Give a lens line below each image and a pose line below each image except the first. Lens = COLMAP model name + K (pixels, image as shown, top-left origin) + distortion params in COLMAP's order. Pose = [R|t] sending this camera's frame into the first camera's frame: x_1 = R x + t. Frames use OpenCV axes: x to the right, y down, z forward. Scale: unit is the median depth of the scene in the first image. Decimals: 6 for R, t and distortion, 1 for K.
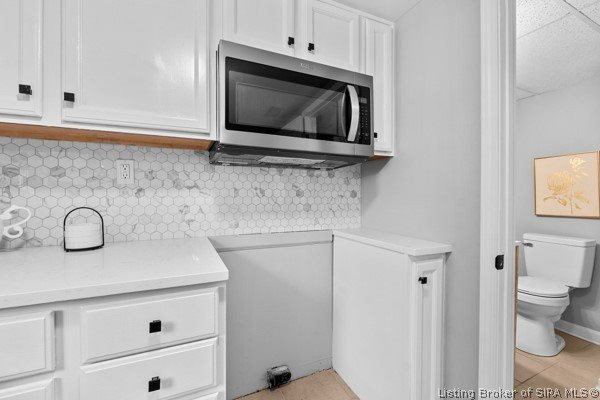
lens RADIAL K [[256.0, 0, 300.0], [0, 256.0, 200.0], [0, 0, 1]] dist [-0.001421, -0.000042]
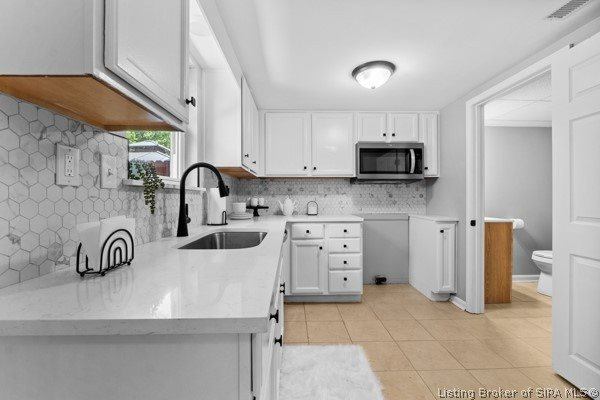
lens RADIAL K [[256.0, 0, 300.0], [0, 256.0, 200.0], [0, 0, 1]] dist [-0.001421, -0.000042]
pose [[0.918874, -0.004696, -0.394522, 0.180461], [0.001073, 0.999955, -0.009401, 0.035668], [0.394549, 0.008215, 0.918838, -1.533518]]
